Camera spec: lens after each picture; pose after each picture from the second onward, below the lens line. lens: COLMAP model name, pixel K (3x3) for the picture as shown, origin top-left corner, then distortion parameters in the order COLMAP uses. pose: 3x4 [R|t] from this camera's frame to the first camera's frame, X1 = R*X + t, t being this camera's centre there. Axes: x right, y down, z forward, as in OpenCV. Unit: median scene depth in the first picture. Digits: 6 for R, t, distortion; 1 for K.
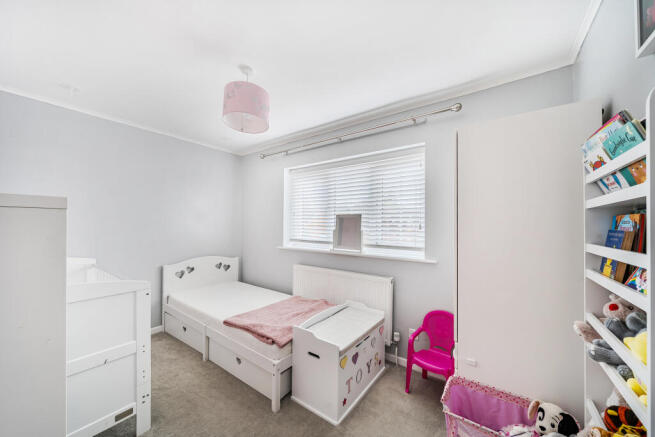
lens RADIAL K [[239.1, 0, 327.3], [0, 239.1, 209.3], [0, 0, 1]] dist [-0.001732, -0.000198]
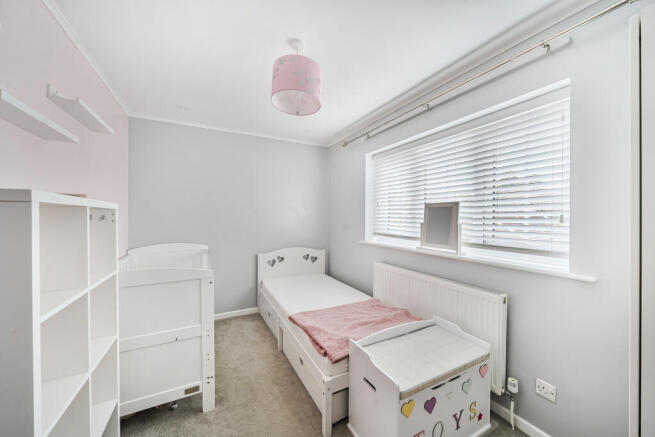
lens RADIAL K [[239.1, 0, 327.3], [0, 239.1, 209.3], [0, 0, 1]] dist [-0.001732, -0.000198]
pose [[0.896822, -0.019397, -0.441966, 0.123464], [0.033425, 0.999154, 0.023974, 0.014378], [0.441126, -0.036273, 0.896712, 0.189513]]
